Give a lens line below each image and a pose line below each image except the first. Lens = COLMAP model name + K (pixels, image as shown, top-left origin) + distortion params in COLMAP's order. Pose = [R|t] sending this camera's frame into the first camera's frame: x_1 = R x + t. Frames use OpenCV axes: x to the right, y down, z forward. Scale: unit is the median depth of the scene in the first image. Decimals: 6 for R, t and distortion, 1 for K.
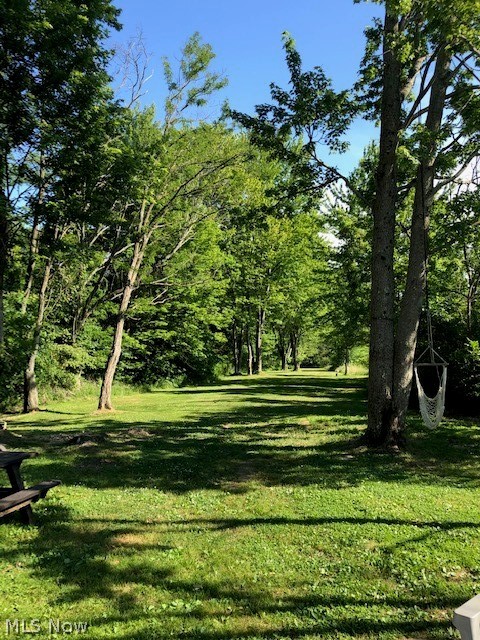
lens RADIAL K [[525.6, 0, 242.8], [0, 525.6, 320.6], [0, 0, 1]] dist [0.028595, -0.025966]
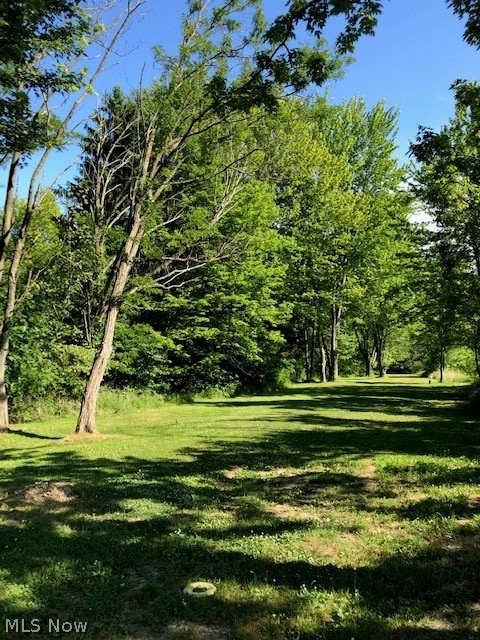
lens RADIAL K [[525.6, 0, 235.1], [0, 525.6, 318.3], [0, 0, 1]] dist [0.028595, -0.025966]
pose [[0.984118, -0.016288, -0.176766, 0.036826], [0.013802, 0.999788, -0.015284, 0.015115], [0.176977, 0.012602, 0.984134, 0.183631]]
